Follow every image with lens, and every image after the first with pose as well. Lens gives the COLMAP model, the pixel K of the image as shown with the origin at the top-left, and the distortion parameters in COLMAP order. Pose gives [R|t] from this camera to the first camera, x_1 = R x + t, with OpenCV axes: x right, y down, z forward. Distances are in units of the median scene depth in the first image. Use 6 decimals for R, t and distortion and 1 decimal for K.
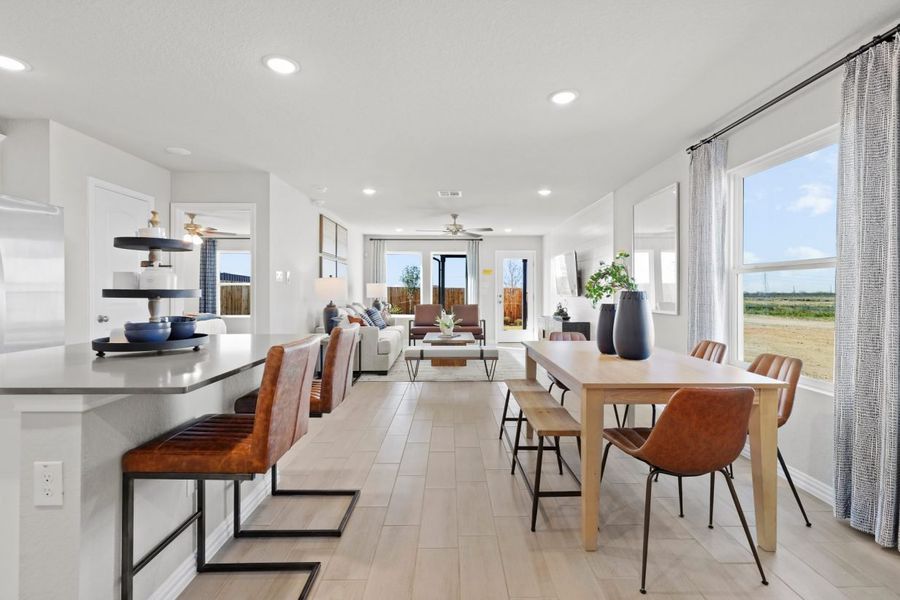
lens RADIAL K [[405.1, 0, 451.3], [0, 405.1, 296.0], [0, 0, 1]] dist [0.004476, -0.000387]
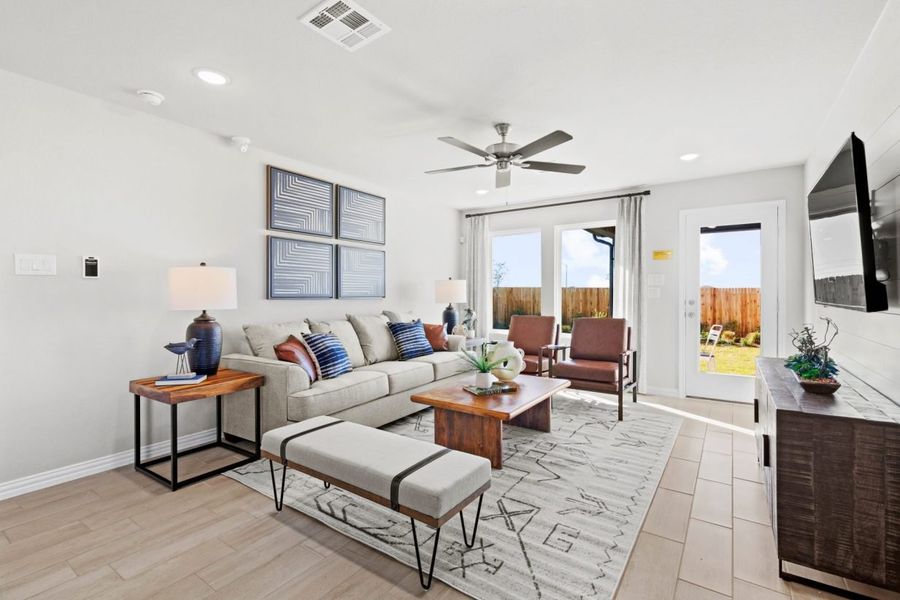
lens RADIAL K [[405.1, 0, 450.6], [0, 405.1, 295.6], [0, 0, 1]] dist [0.004476, -0.000387]
pose [[0.821149, 0.002054, -0.570710, 0.175369], [-0.005860, 0.999971, -0.004833, -0.004612], [0.570683, 0.007313, 0.821138, 0.467741]]
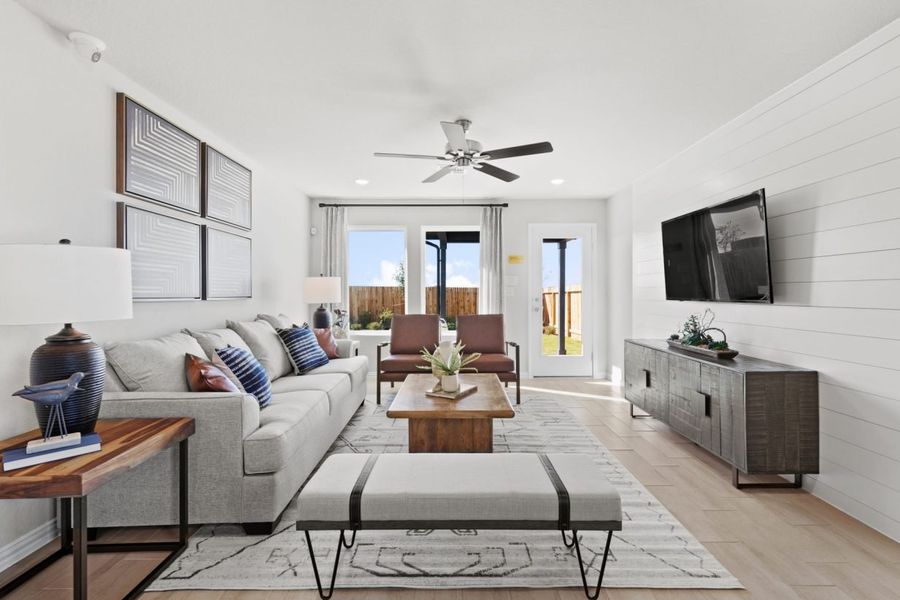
lens RADIAL K [[405.1, 0, 454.1], [0, 405.1, 294.5], [0, 0, 1]] dist [0.004476, -0.000387]
pose [[0.999995, -0.001588, -0.002794, -0.000871], [0.001573, 0.999983, -0.005624, -0.004776], [0.002803, 0.005619, 0.999980, 0.434959]]
